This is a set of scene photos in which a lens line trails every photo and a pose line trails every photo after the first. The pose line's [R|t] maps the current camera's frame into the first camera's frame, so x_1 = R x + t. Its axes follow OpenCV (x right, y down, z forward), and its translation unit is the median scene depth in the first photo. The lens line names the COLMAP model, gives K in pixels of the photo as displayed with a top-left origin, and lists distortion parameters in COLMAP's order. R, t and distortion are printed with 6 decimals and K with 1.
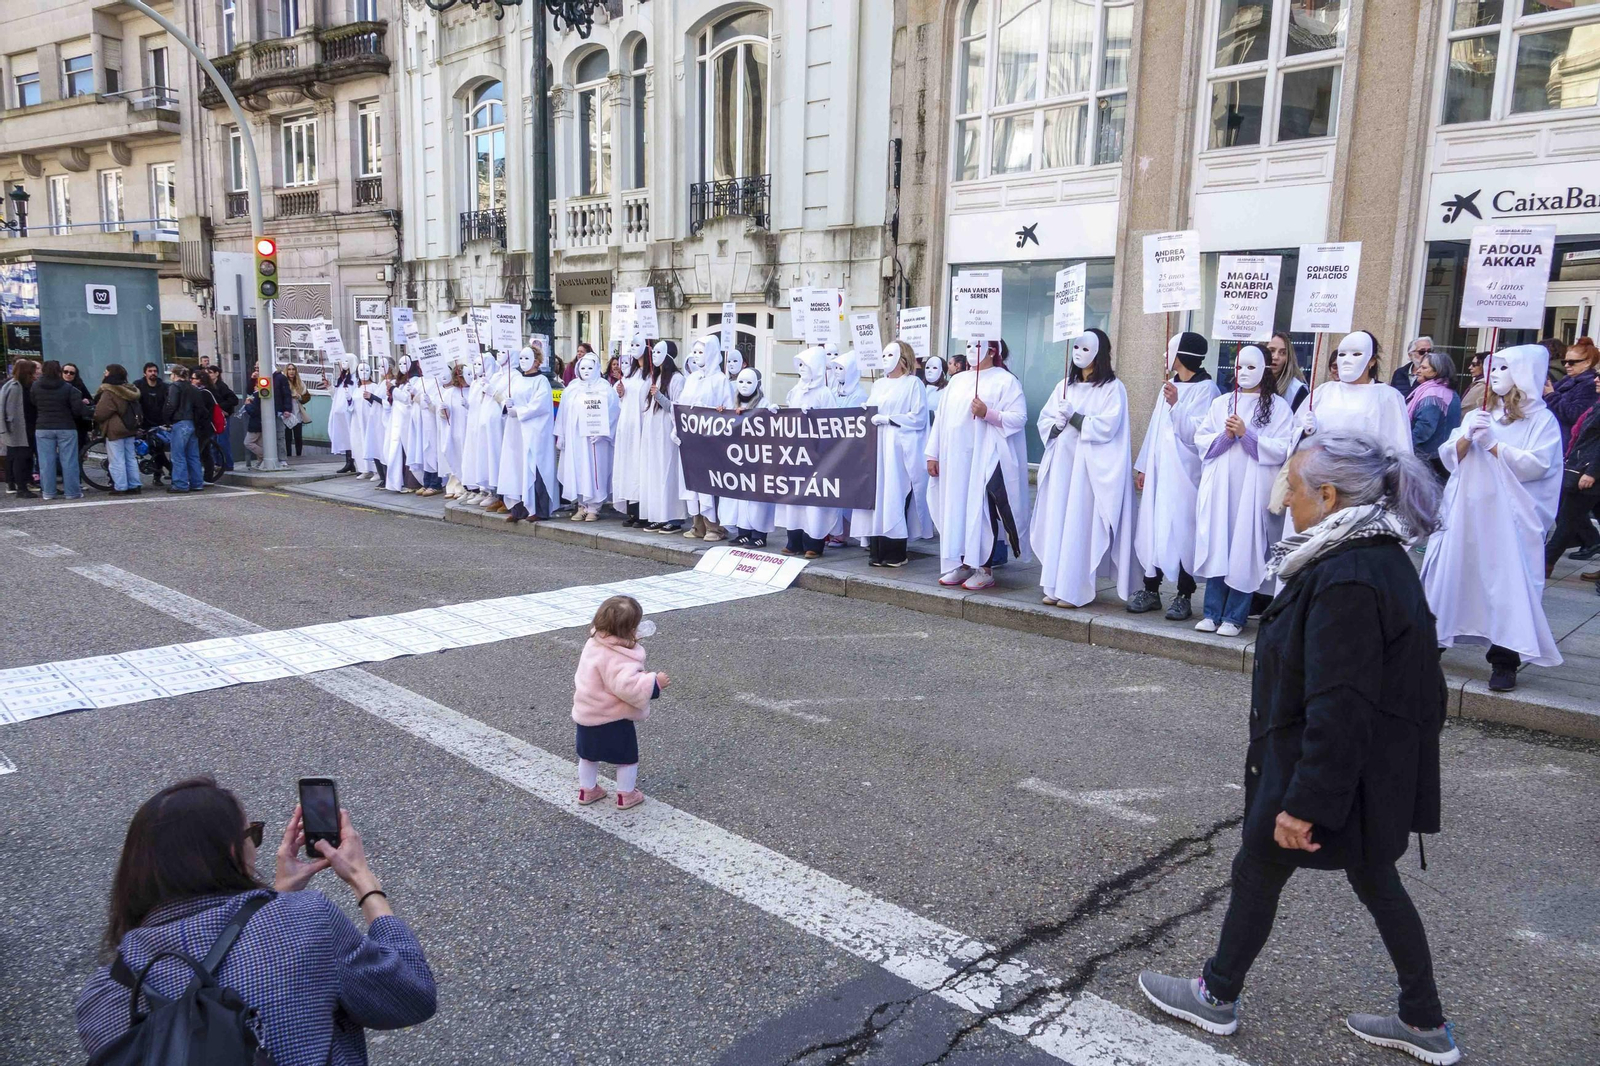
lens RADIAL K [[1105.9, 0, 800.0], [0, 1105.9, 533.0], [0, 0, 1]] dist [0.001153, -0.003903]
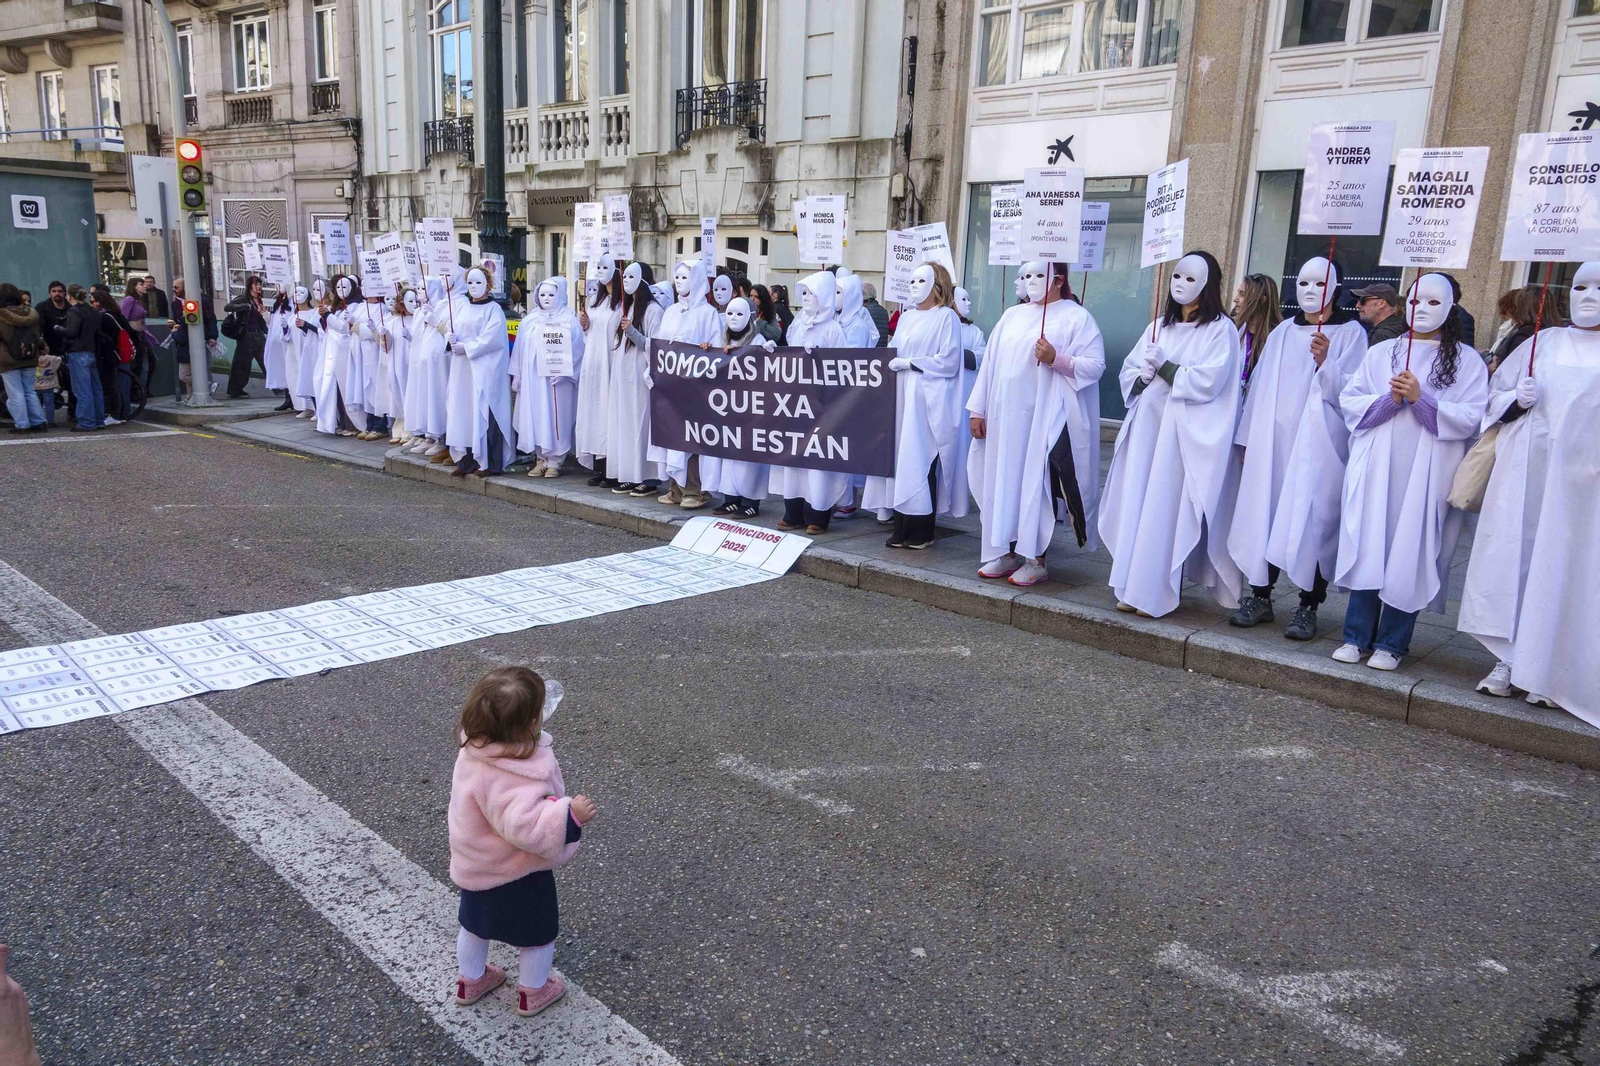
lens RADIAL K [[1105.9, 0, 800.0], [0, 1105.9, 533.0], [0, 0, 1]] dist [0.001153, -0.003903]
pose [[0.999841, 0.013886, 0.011228, -0.007316], [-0.014516, 0.998207, 0.058066, -0.019719], [-0.010402, -0.058220, 0.998250, 0.146227]]
